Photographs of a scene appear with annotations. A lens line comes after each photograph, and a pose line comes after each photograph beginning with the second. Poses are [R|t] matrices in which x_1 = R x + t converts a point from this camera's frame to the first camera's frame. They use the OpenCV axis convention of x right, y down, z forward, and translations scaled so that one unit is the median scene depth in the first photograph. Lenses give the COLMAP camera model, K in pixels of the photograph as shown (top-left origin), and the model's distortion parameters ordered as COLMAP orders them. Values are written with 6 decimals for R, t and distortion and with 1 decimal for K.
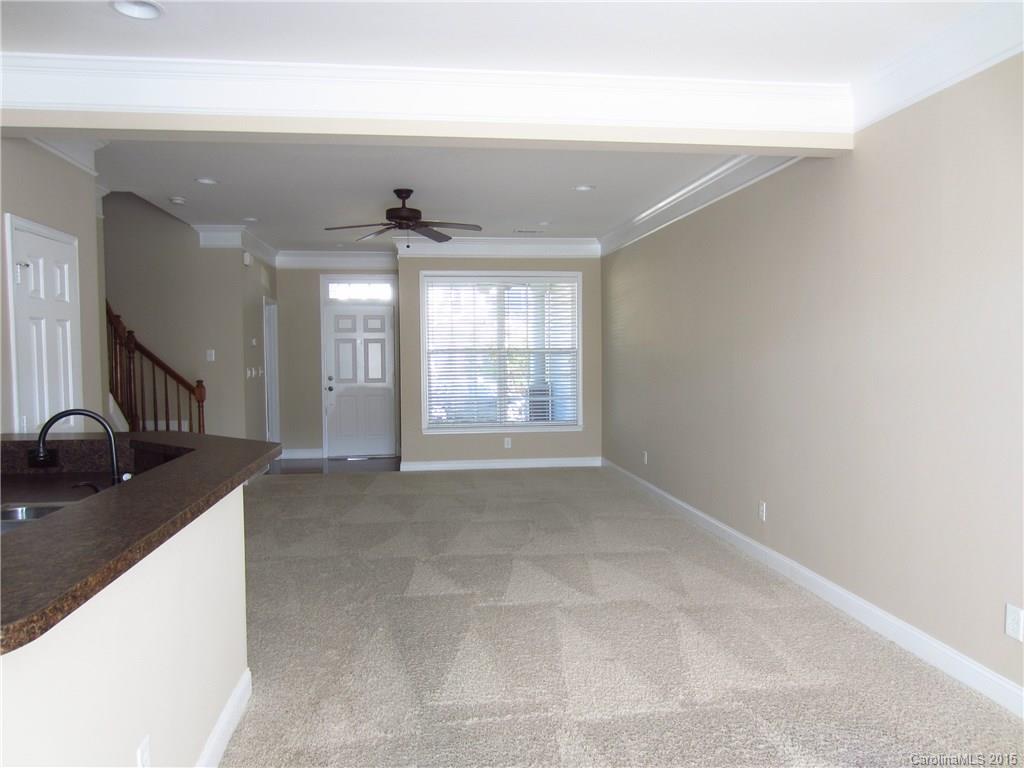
lens RADIAL K [[735.0, 0, 512.0], [0, 735.0, 384.0], [0, 0, 1]] dist [-0.006430, -0.003100]
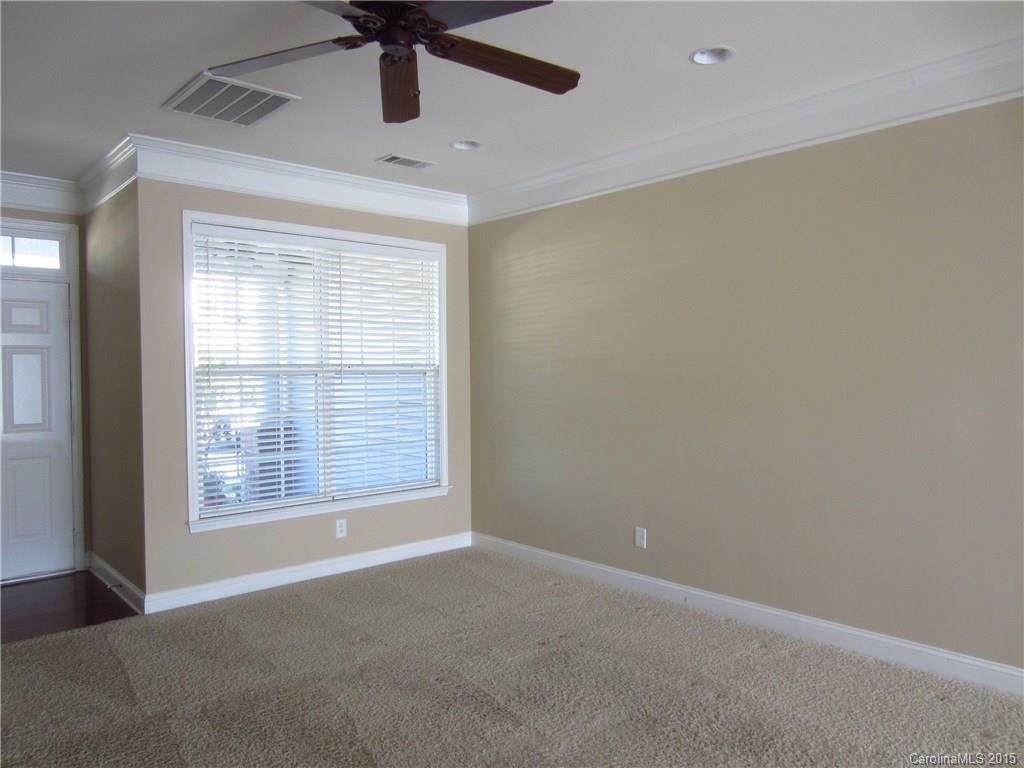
lens RADIAL K [[735.0, 0, 512.0], [0, 735.0, 384.0], [0, 0, 1]] dist [-0.006430, -0.003100]
pose [[0.829589, -0.012243, 0.558240, -0.212305], [0.028838, 0.999365, -0.020937, -0.016733], [-0.557629, 0.033467, 0.829415, 0.440813]]
